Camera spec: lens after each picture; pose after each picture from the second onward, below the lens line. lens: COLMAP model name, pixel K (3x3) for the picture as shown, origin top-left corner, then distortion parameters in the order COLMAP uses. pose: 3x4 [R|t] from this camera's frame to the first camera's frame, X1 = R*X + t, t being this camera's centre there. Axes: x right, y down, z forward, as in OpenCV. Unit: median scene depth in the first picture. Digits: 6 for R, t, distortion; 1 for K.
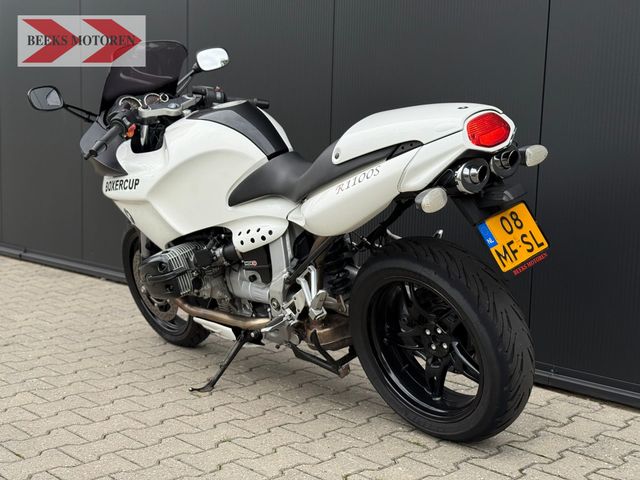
lens RADIAL K [[888.8, 0, 320.0], [0, 888.8, 240.0], [0, 0, 1]] dist [0.175034, -0.431637]
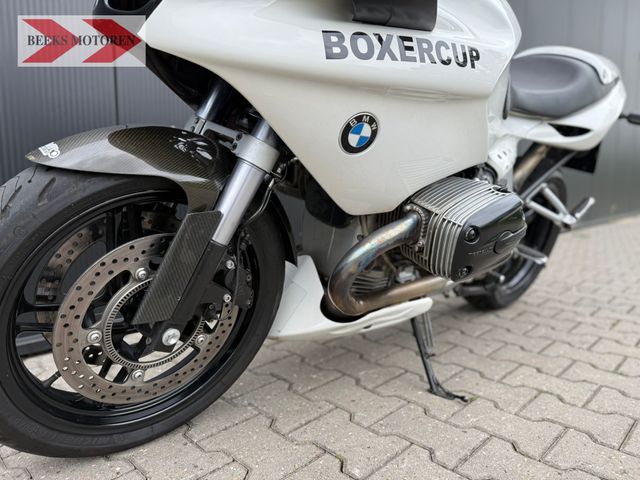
lens RADIAL K [[452.1, 0, 320.0], [0, 452.1, 240.0], [0, 0, 1]] dist [0.063824, -0.097959]
pose [[-0.013035, -0.146688, 0.989097, -0.493150], [0.113612, 0.982558, 0.147215, -0.012545], [-0.993440, 0.114292, 0.003858, 1.167115]]
